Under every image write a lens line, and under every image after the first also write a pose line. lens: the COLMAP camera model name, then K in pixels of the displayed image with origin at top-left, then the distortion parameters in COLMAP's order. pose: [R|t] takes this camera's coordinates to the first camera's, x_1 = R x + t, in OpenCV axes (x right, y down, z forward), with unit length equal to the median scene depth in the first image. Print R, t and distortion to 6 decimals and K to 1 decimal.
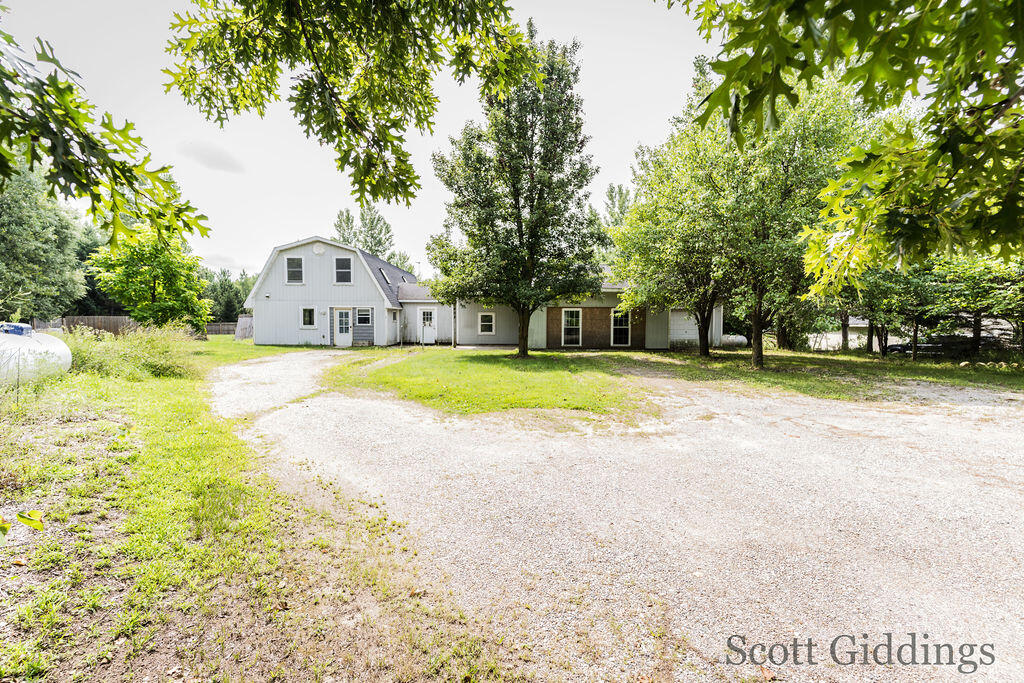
lens RADIAL K [[495.5, 0, 511.0], [0, 495.5, 338.0], [0, 0, 1]] dist [0.000095, 0.000003]
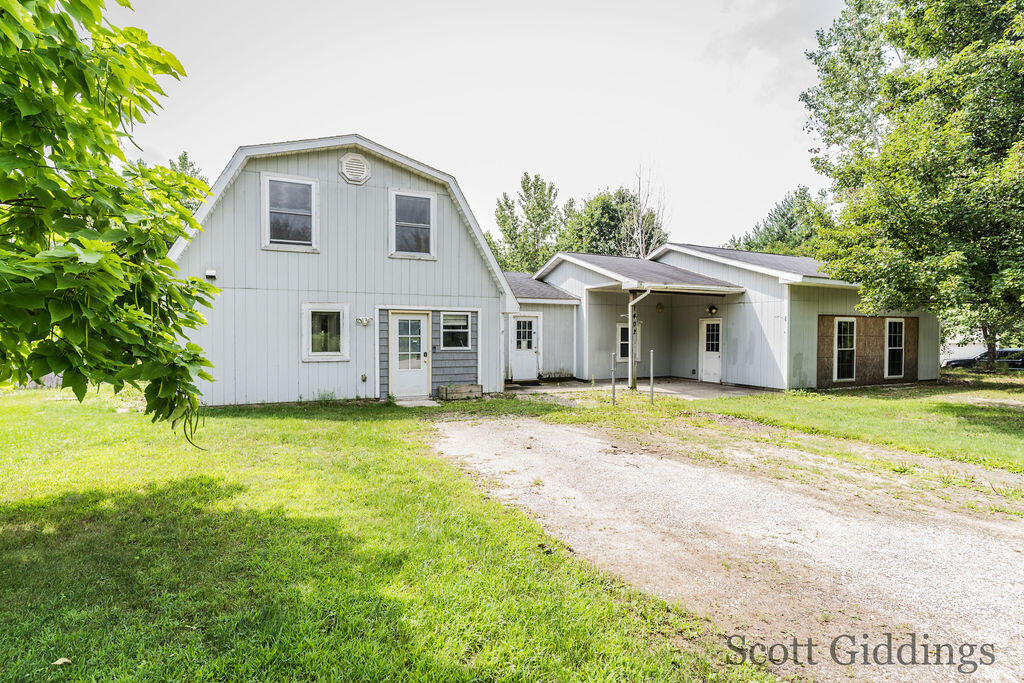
lens RADIAL K [[509.5, 0, 513.0], [0, 509.5, 342.7], [0, 0, 1]] dist [-0.000722, -0.000042]
pose [[0.913977, -0.008605, 0.405675, -0.438299], [0.014912, 0.999812, -0.012389, -0.025674], [-0.405492, 0.017372, 0.913933, 0.551640]]
